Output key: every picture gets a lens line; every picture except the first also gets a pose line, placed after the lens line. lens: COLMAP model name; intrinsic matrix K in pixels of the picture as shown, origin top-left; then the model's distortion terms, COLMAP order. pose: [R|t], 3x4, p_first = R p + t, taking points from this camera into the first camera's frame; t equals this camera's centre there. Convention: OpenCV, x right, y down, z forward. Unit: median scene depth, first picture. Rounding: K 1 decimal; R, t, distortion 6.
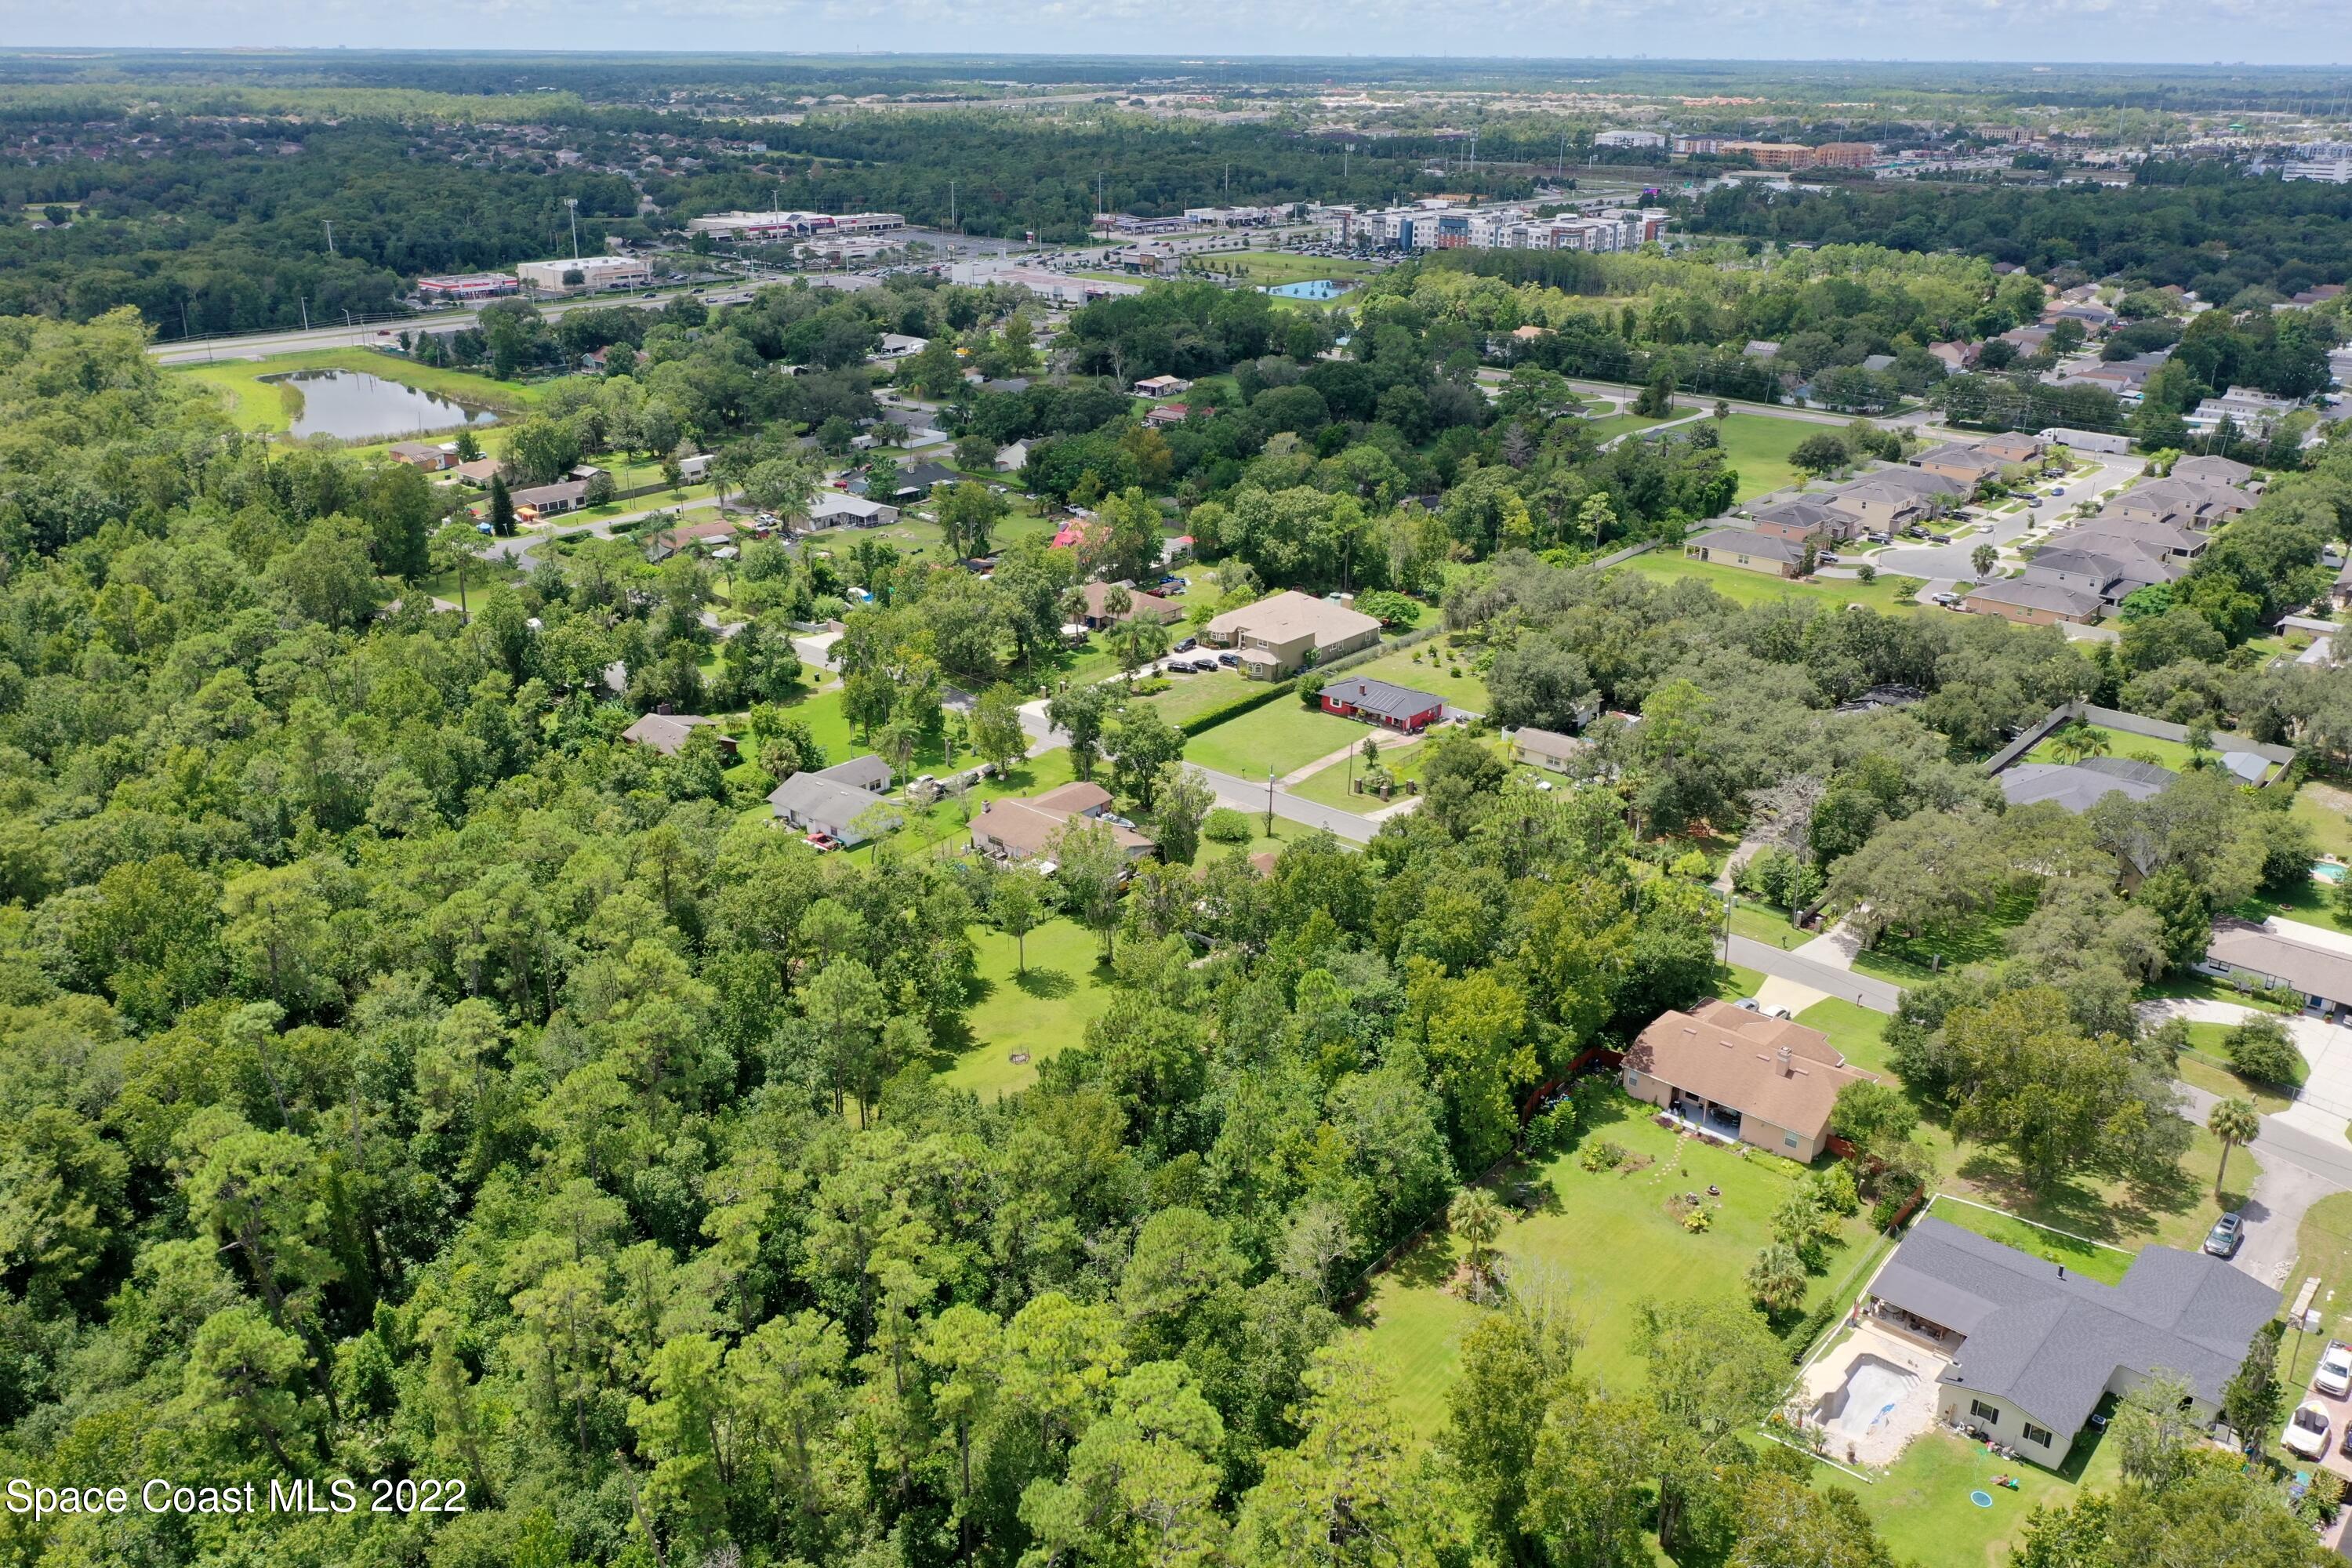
lens RADIAL K [[1853.6, 0, 1176.0], [0, 1853.6, 784.0], [0, 0, 1]] dist [-0.001653, -0.001291]
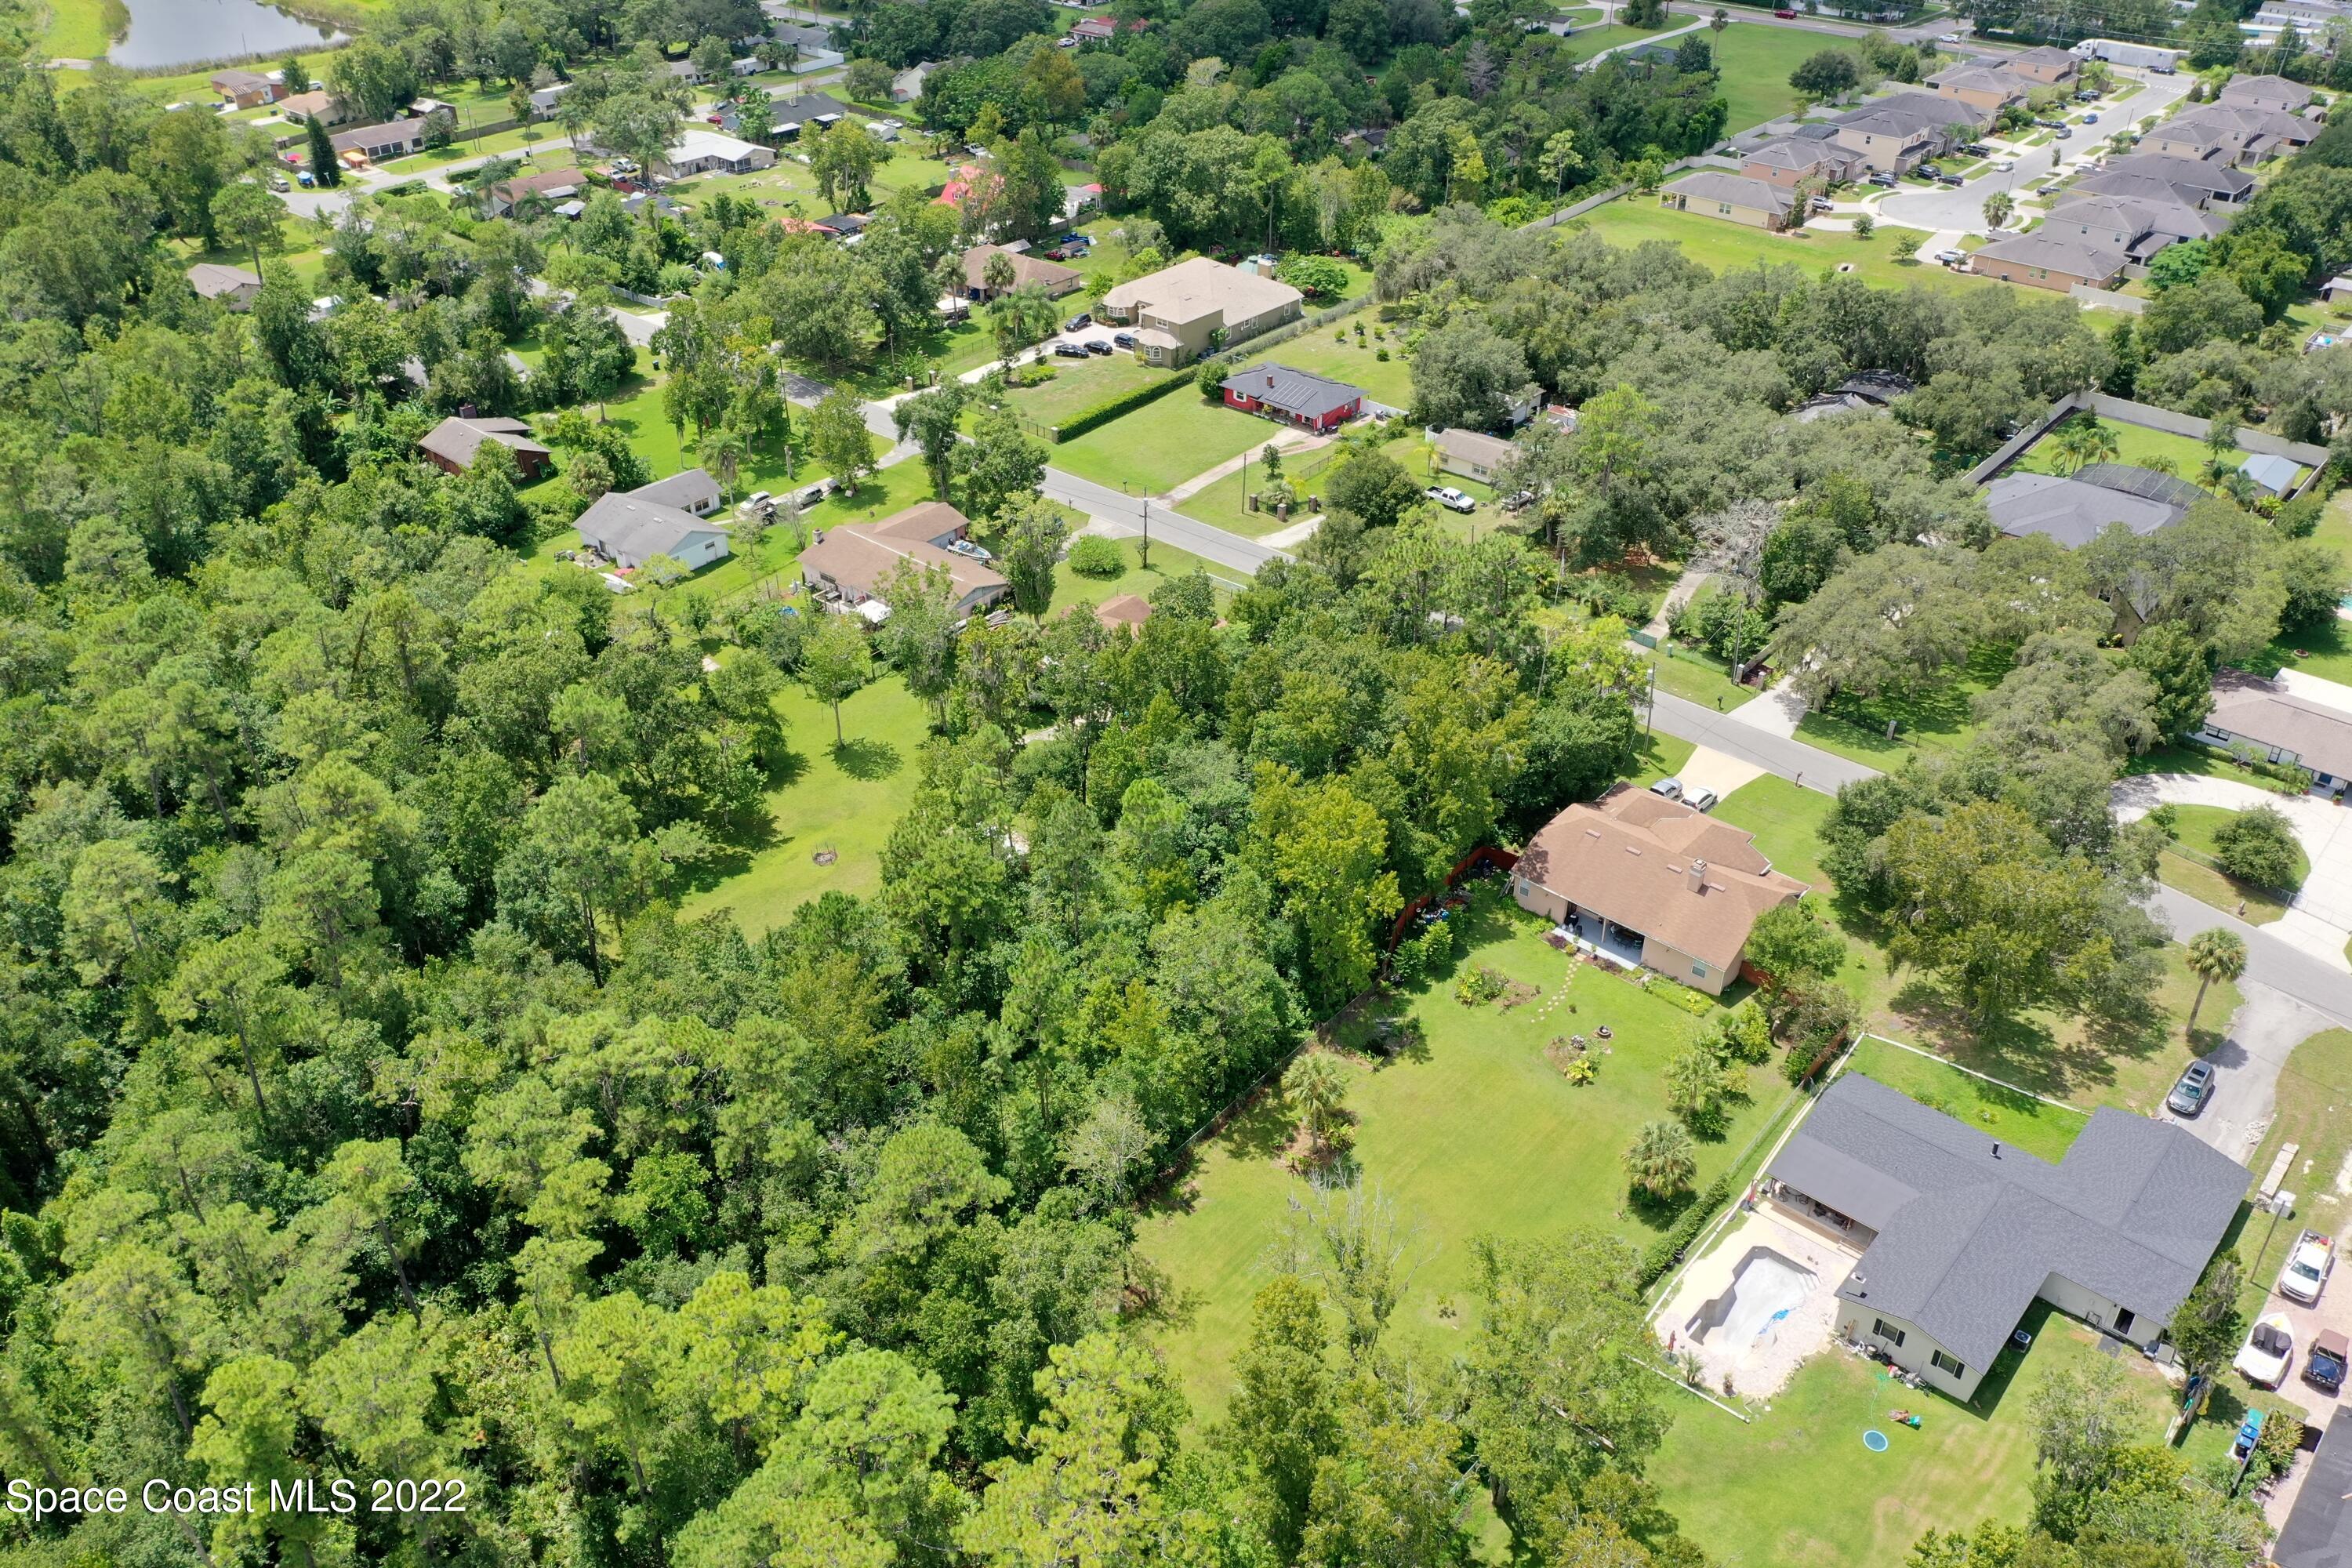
lens RADIAL K [[1853.6, 0, 1176.0], [0, 1853.6, 784.0], [0, 0, 1]] dist [-0.001653, -0.001291]
pose [[0.999973, -0.007289, 0.001195, 0.059827], [0.006903, 0.979830, 0.199715, -0.043872], [-0.002627, -0.199701, 0.979853, 0.118195]]
